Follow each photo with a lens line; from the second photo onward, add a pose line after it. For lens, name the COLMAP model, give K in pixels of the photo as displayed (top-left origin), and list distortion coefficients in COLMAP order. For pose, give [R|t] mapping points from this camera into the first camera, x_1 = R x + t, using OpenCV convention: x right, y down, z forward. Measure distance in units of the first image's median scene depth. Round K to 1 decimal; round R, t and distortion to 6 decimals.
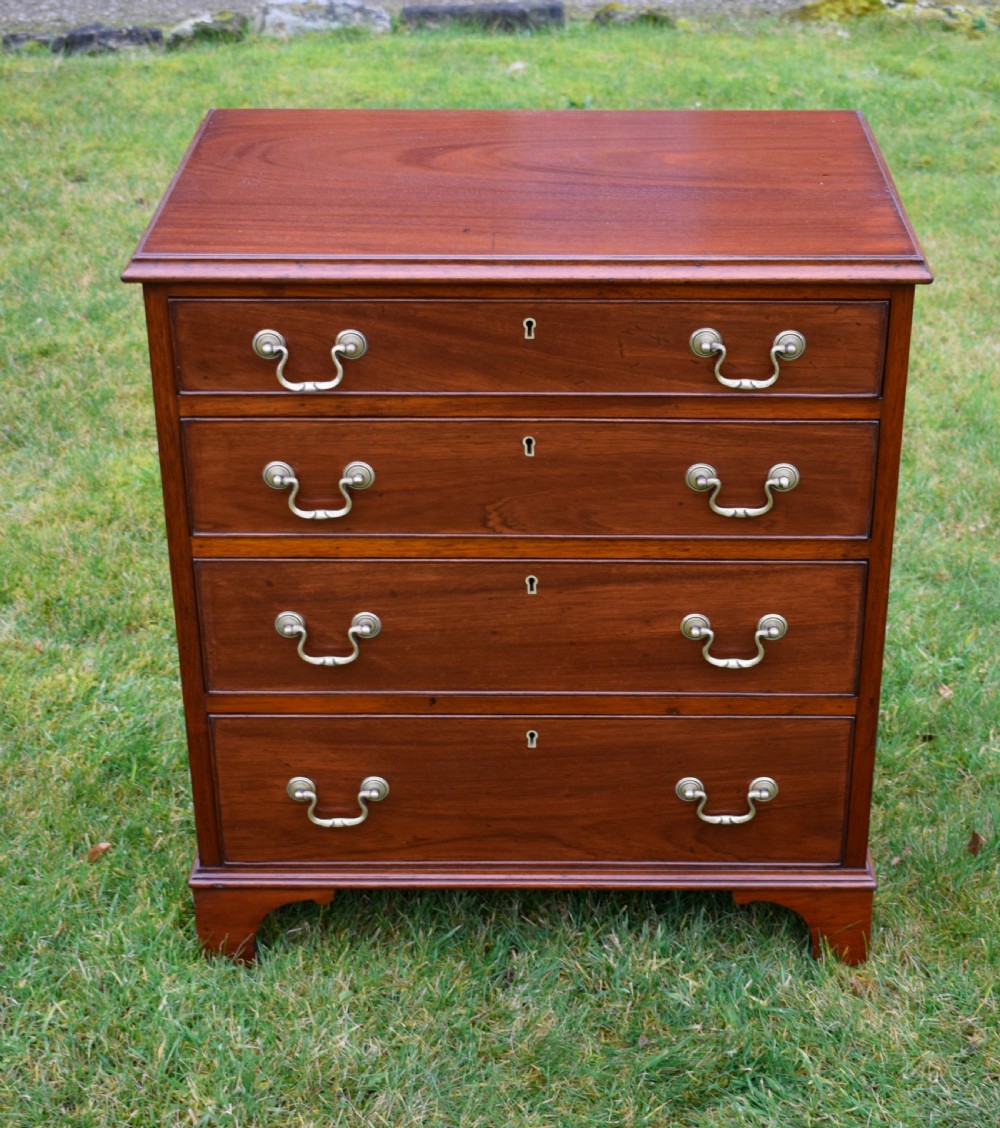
lens RADIAL K [[2156.7, 0, 516.3], [0, 2156.7, 585.0], [0, 0, 1]] dist [-0.030510, 0.000000]
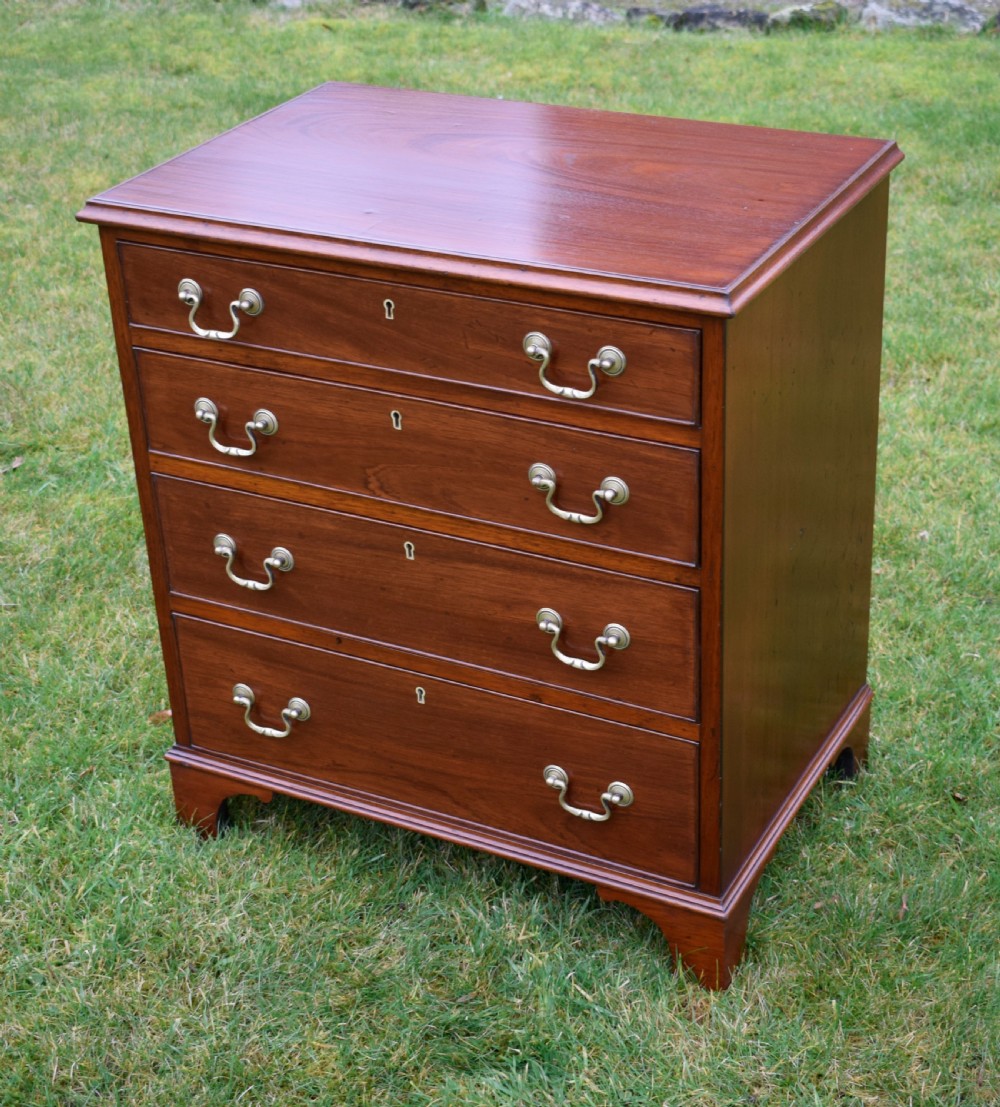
lens RADIAL K [[2006.9, 0, 466.8], [0, 2006.9, 578.3], [0, 0, 1]] dist [-0.028644, 0.000000]
pose [[0.883840, 0.192698, -0.426255, 0.438711], [-0.181900, 0.981076, 0.066348, -0.055230], [0.430974, 0.018895, 0.902166, 0.113329]]
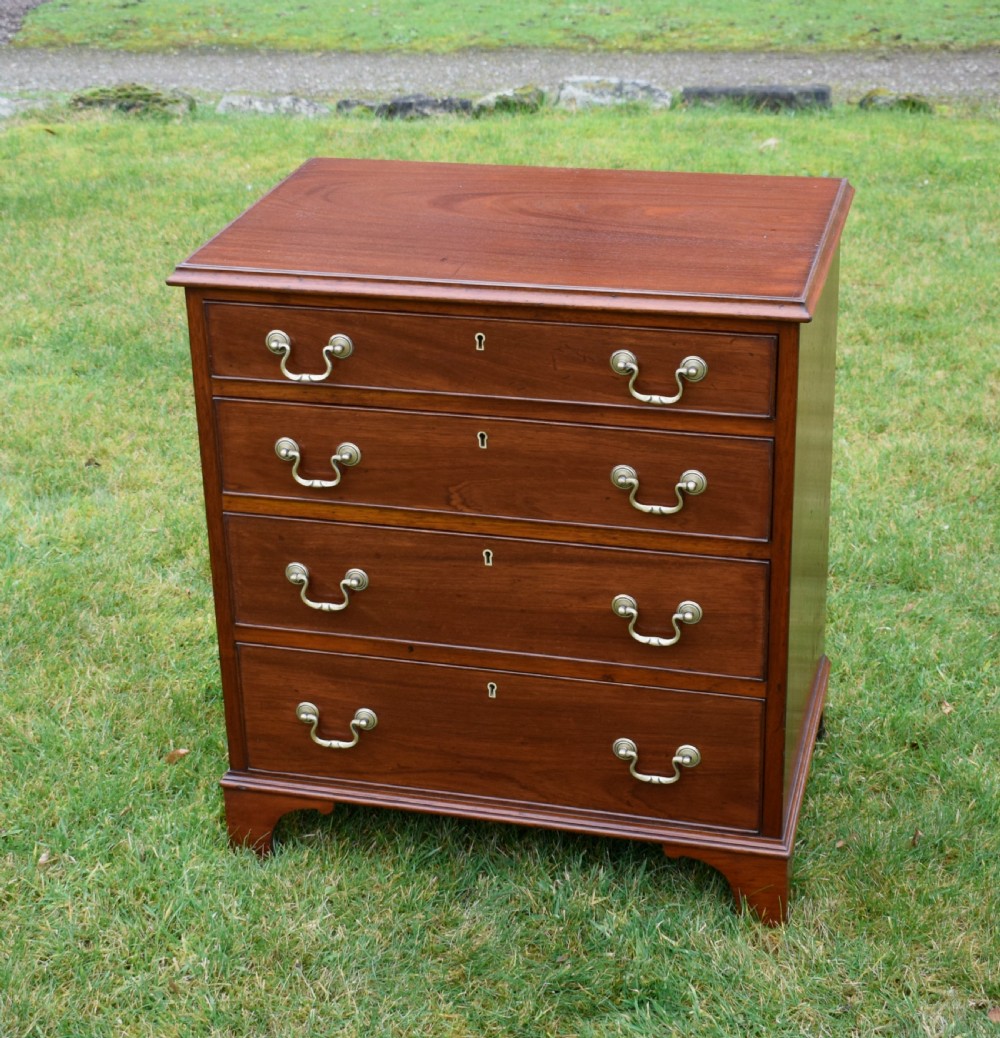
lens RADIAL K [[2036.1, 0, 384.4], [0, 2036.1, 490.5], [0, 0, 1]] dist [-0.030588, 0.000000]
pose [[0.959840, 0.078776, -0.269259, 0.242597], [-0.096564, 0.993891, -0.053445, 0.027766], [0.263404, 0.077299, 0.961584, -0.098885]]
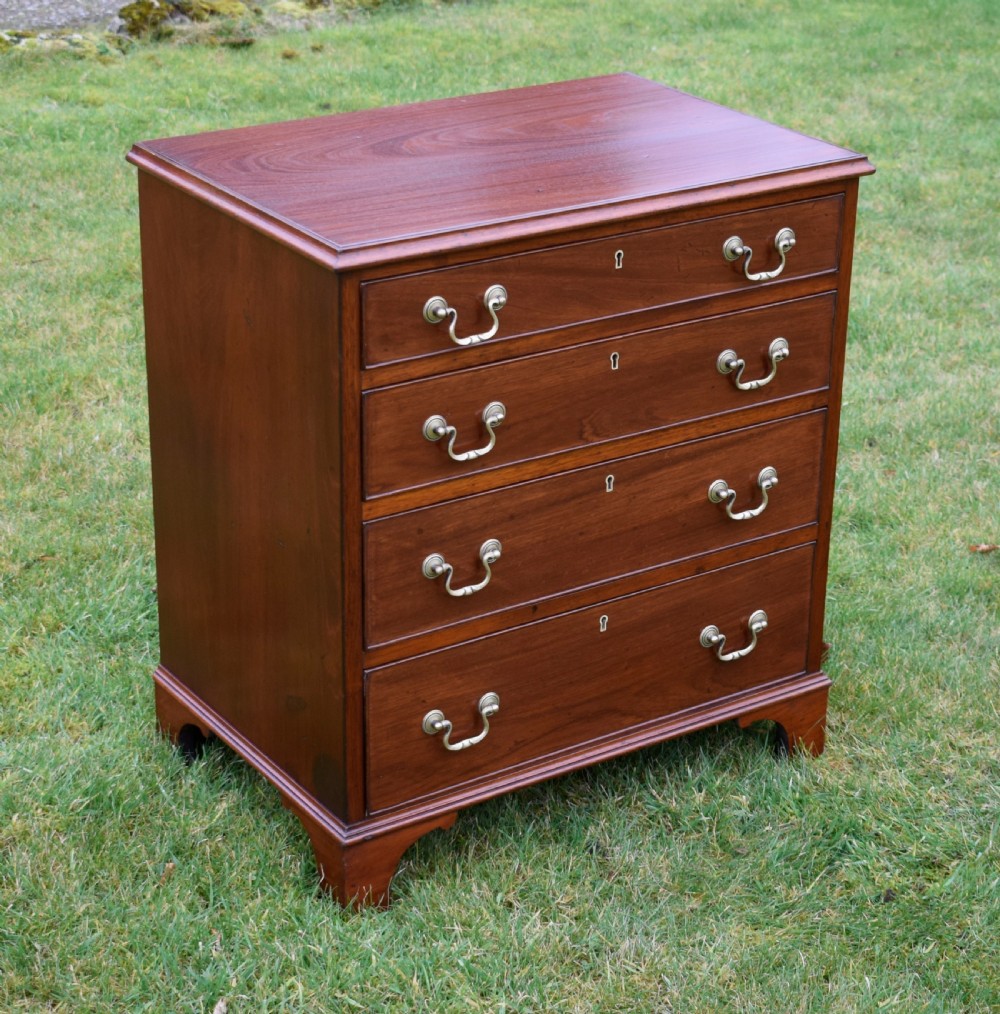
lens RADIAL K [[2451.7, 0, 495.7], [0, 2451.7, 510.9], [0, 0, 1]] dist [-0.031715, 0.000000]
pose [[0.818227, -0.212006, 0.534376, -0.727878], [0.254610, 0.967024, -0.006201, 0.006654], [-0.515440, 0.141131, 0.845224, -0.088399]]
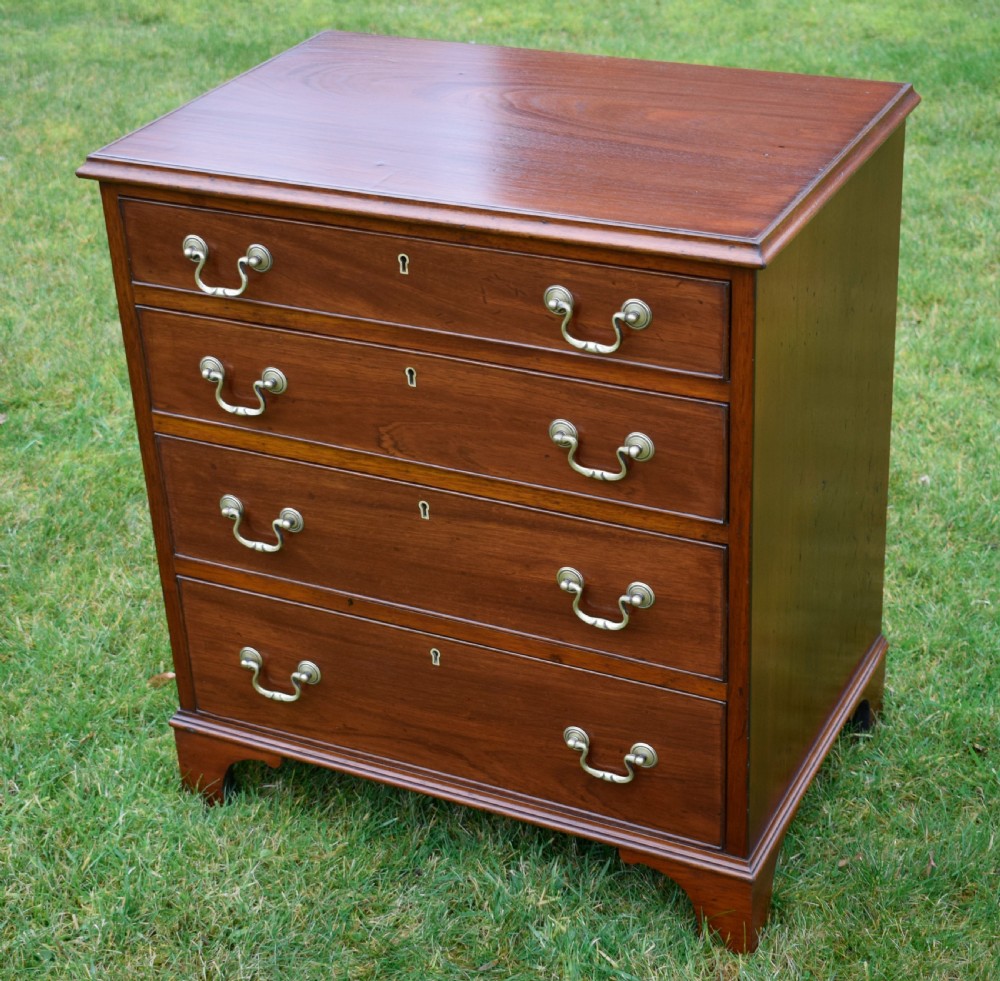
lens RADIAL K [[1985.2, 0, 455.2], [0, 1985.2, 506.0], [0, 0, 1]] dist [-0.025695, 0.000000]
pose [[0.894372, 0.175502, -0.411458, 0.397061], [-0.166493, 0.984338, 0.057956, -0.057440], [0.415185, 0.016670, 0.909584, 0.130058]]
